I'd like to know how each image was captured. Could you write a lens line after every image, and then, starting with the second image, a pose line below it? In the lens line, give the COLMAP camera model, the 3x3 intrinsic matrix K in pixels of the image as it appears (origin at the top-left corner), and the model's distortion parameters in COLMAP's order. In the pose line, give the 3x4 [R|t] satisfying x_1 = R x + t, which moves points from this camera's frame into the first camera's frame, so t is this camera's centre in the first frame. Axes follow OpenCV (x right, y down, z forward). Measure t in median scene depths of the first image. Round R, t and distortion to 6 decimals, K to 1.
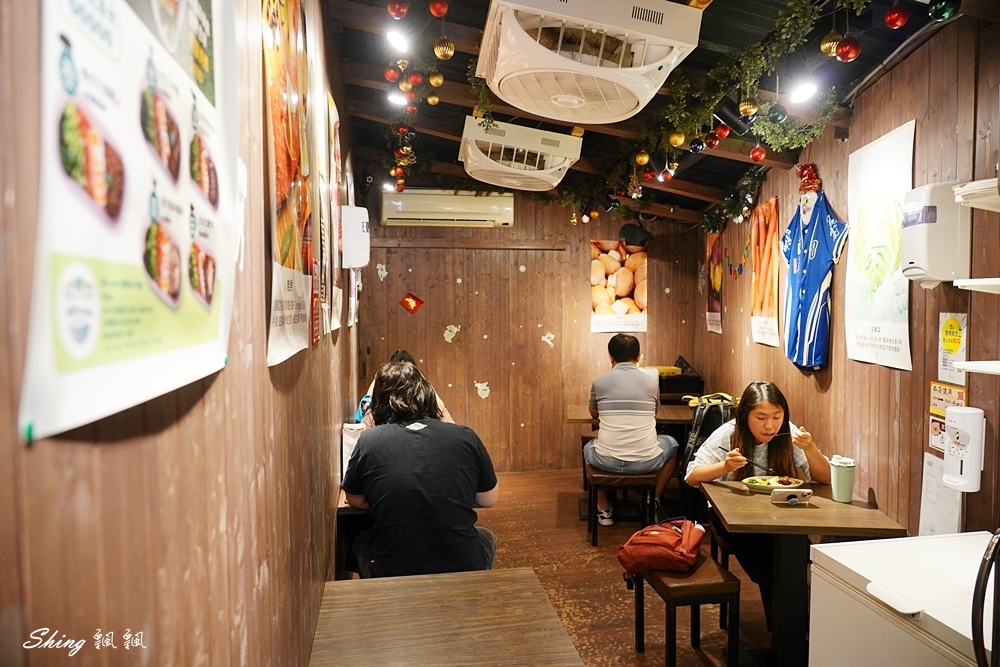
lens RADIAL K [[681.1, 0, 500.0], [0, 681.1, 333.5], [0, 0, 1]] dist [-0.000122, -0.000102]
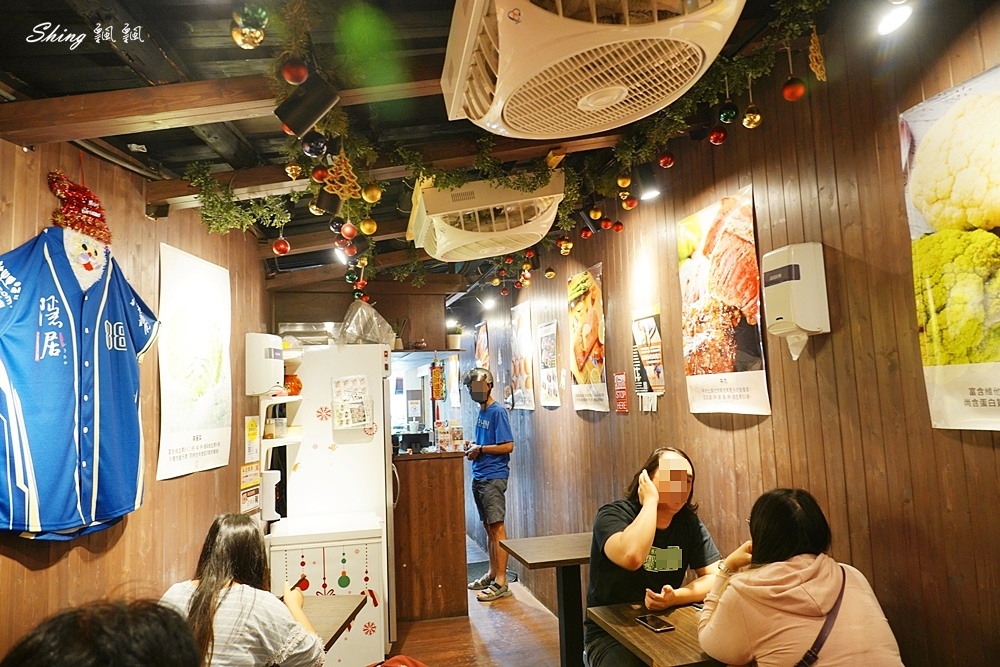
lens RADIAL K [[681.1, 0, 500.0], [0, 681.1, 333.5], [0, 0, 1]] dist [-0.000122, -0.000102]
pose [[-0.997025, 0.040685, -0.065462, 0.161630], [0.044175, 0.997629, -0.052779, -0.091842], [0.063159, -0.055513, -0.996458, 2.127641]]
